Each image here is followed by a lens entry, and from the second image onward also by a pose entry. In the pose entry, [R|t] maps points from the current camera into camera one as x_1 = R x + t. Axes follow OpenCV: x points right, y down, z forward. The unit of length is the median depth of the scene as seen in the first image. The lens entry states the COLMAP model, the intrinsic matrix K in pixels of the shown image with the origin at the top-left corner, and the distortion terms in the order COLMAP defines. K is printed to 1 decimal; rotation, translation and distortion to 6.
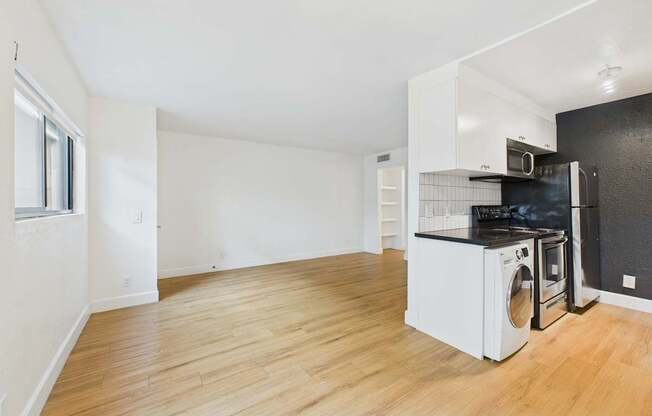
lens RADIAL K [[262.2, 0, 325.7], [0, 262.2, 210.2], [0, 0, 1]] dist [0.000598, -0.000109]
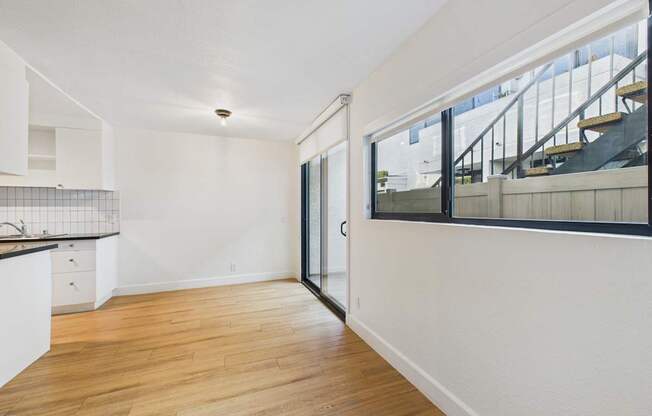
lens RADIAL K [[261.1, 0, 326.0], [0, 261.1, 208.0], [0, 0, 1]] dist [0.001820, 0.000216]
pose [[-0.975727, 0.011501, 0.218687, -0.846737], [0.015228, 0.999766, 0.015365, -0.045573], [-0.218459, 0.018322, -0.975674, 1.853473]]
